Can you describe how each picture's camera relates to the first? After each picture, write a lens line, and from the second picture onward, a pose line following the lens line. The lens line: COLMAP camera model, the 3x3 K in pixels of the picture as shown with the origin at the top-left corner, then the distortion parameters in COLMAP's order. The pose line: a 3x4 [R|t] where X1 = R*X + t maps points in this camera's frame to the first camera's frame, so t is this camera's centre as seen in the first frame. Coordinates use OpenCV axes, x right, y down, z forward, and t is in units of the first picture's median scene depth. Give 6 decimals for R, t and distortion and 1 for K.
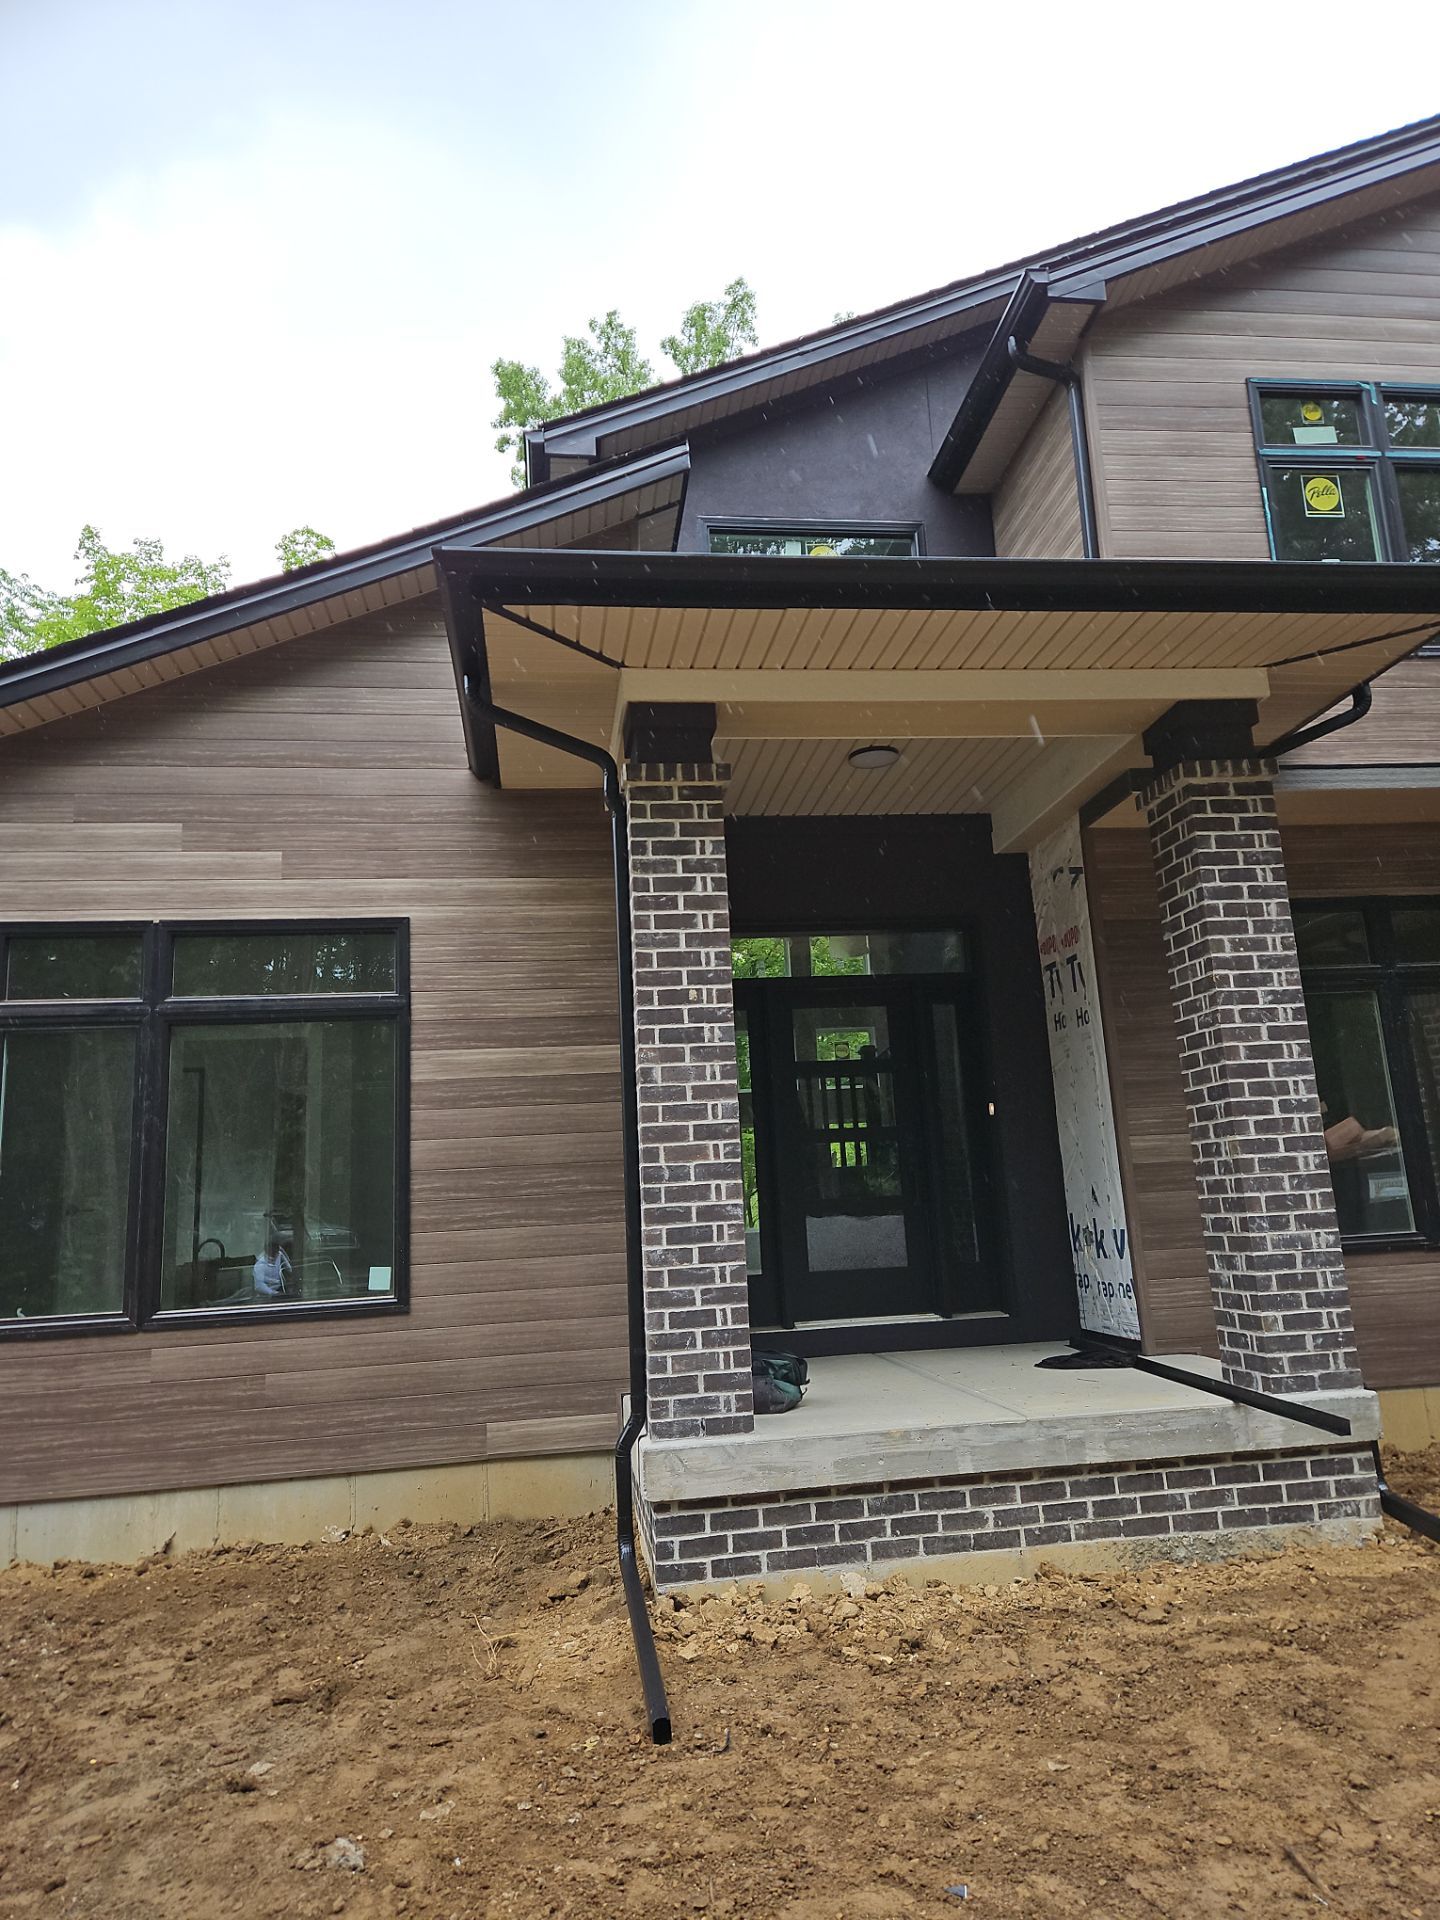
lens RADIAL K [[1283.0, 0, 729.7], [0, 1283.0, 958.0], [0, 0, 1]] dist [0.082955, -0.074585]
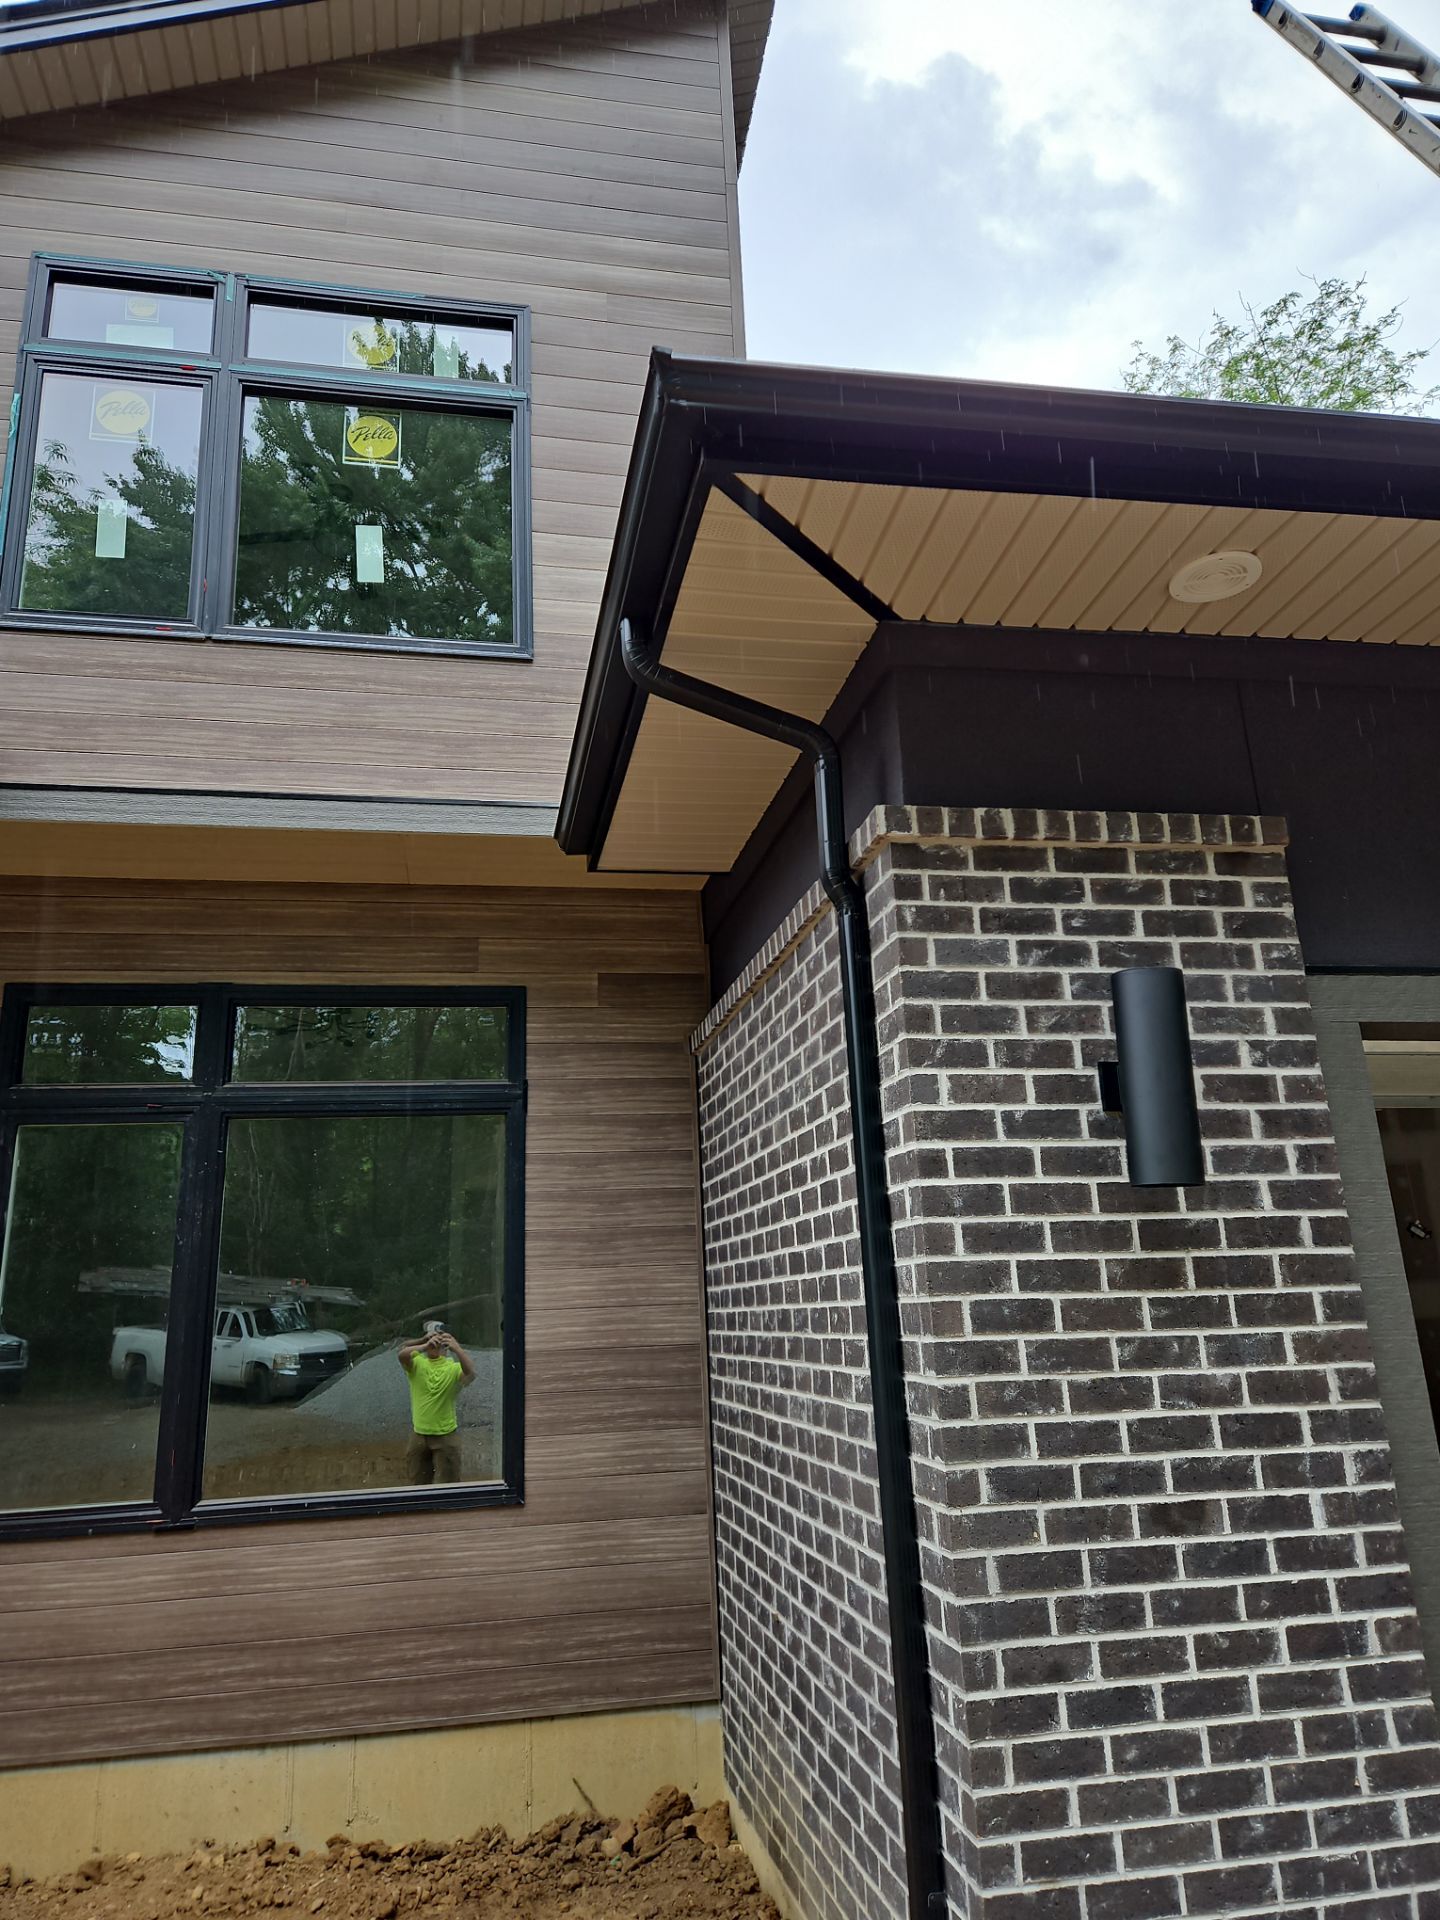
lens RADIAL K [[1275.1, 0, 696.3], [0, 1275.1, 945.2], [0, 0, 1]] dist [0.076174, -0.062035]
pose [[0.999349, 0.027447, 0.023394, 0.988288], [-0.025390, 0.996133, -0.084104, -0.023408], [-0.025612, 0.083456, 0.996182, 0.417501]]
